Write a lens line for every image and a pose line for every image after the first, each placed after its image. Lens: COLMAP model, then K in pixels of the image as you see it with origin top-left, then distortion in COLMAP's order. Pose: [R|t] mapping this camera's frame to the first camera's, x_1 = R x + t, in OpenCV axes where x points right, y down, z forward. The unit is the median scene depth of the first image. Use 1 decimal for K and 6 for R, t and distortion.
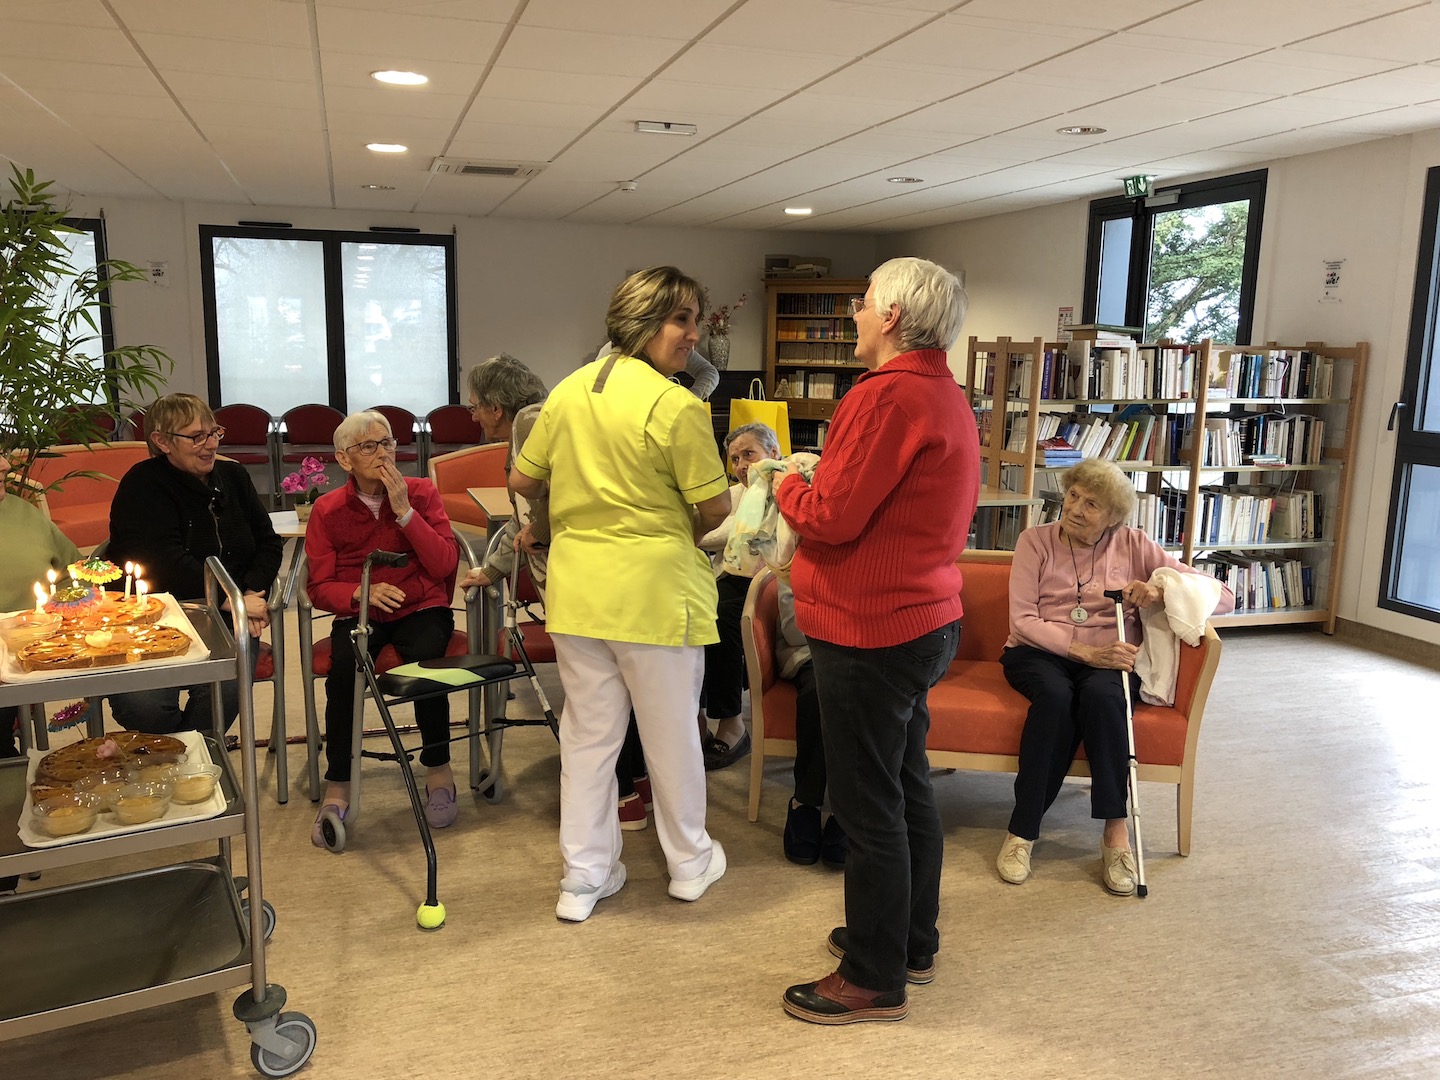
lens RADIAL K [[1197.9, 0, 719.4], [0, 1197.9, 540.6], [0, 0, 1]] dist [0.014907, 0.006597]
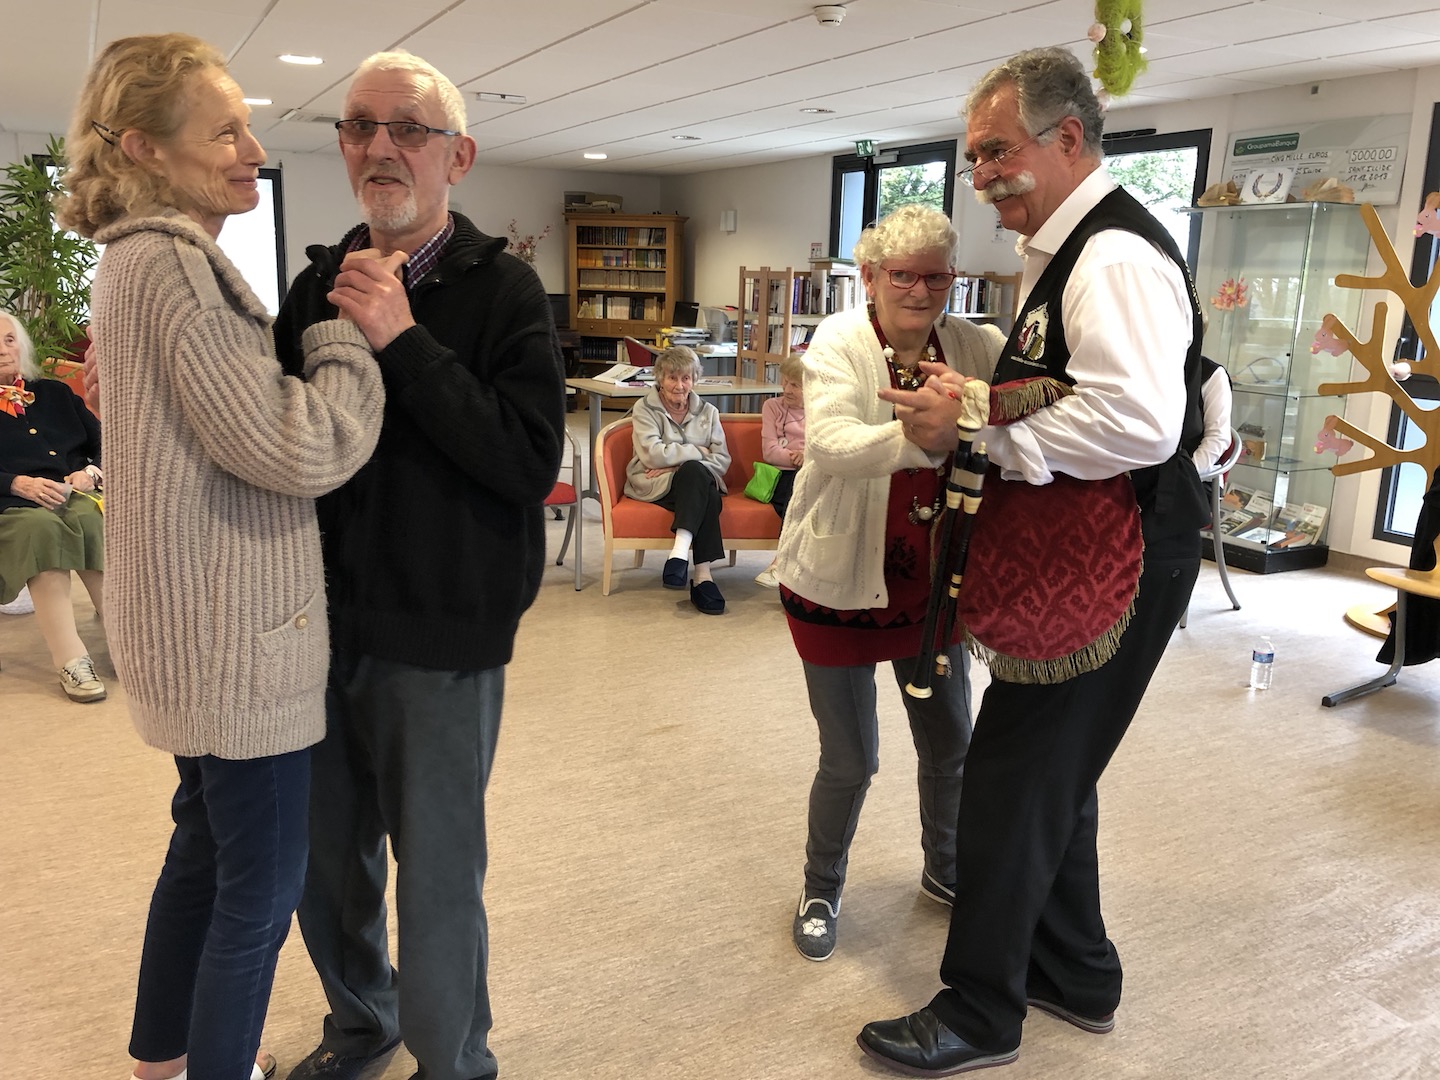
lens RADIAL K [[1196.9, 0, 723.6], [0, 1196.9, 545.0], [0, 0, 1]] dist [0.051639, -0.117411]
pose [[0.982765, -0.036610, 0.181200, -0.075079], [0.025591, 0.997699, 0.062781, 0.066209], [-0.183082, -0.057062, 0.981440, -0.392385]]
